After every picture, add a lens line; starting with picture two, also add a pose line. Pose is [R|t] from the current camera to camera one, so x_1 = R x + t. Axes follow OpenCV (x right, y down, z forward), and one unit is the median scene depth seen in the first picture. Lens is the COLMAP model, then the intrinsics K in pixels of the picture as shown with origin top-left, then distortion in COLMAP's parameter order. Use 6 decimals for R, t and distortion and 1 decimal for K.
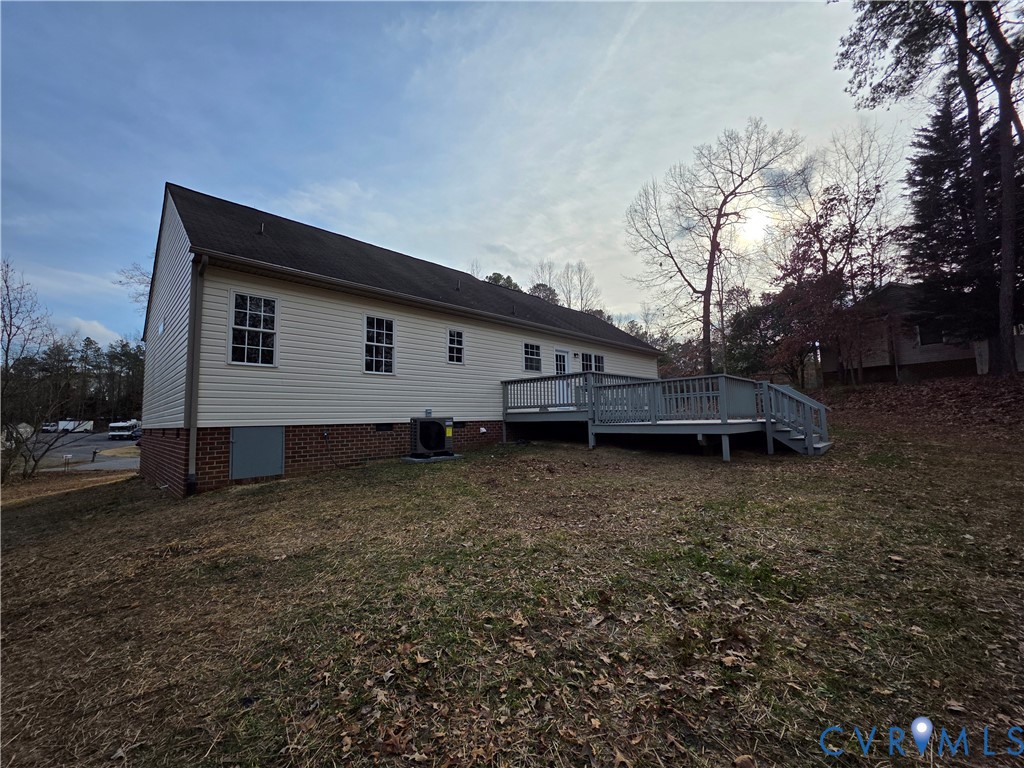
lens RADIAL K [[408.1, 0, 512.0], [0, 408.1, 384.0], [0, 0, 1]] dist [0.000672, 0.000058]
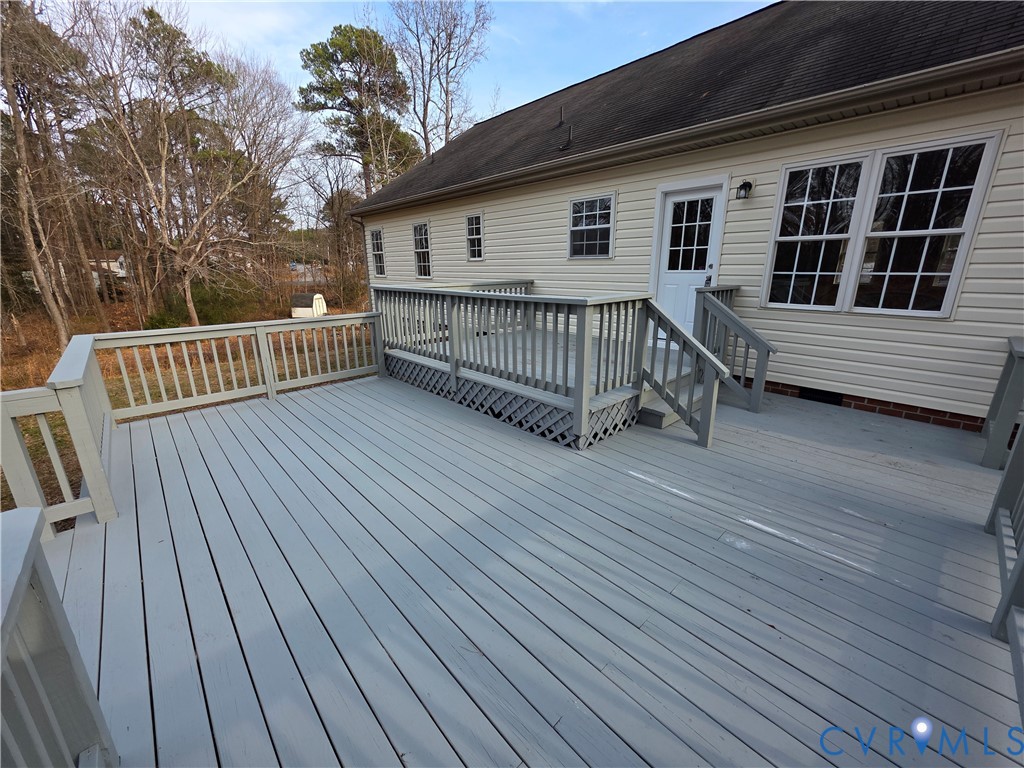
lens RADIAL K [[405.6, 0, 512.0], [0, 405.6, 384.0], [0, 0, 1]] dist [-0.015776, 0.000012]
pose [[-0.035846, 0.313100, -0.949044, 0.786948], [0.106925, 0.945404, 0.307860, -0.062909], [0.993621, -0.090441, -0.067367, 1.226668]]
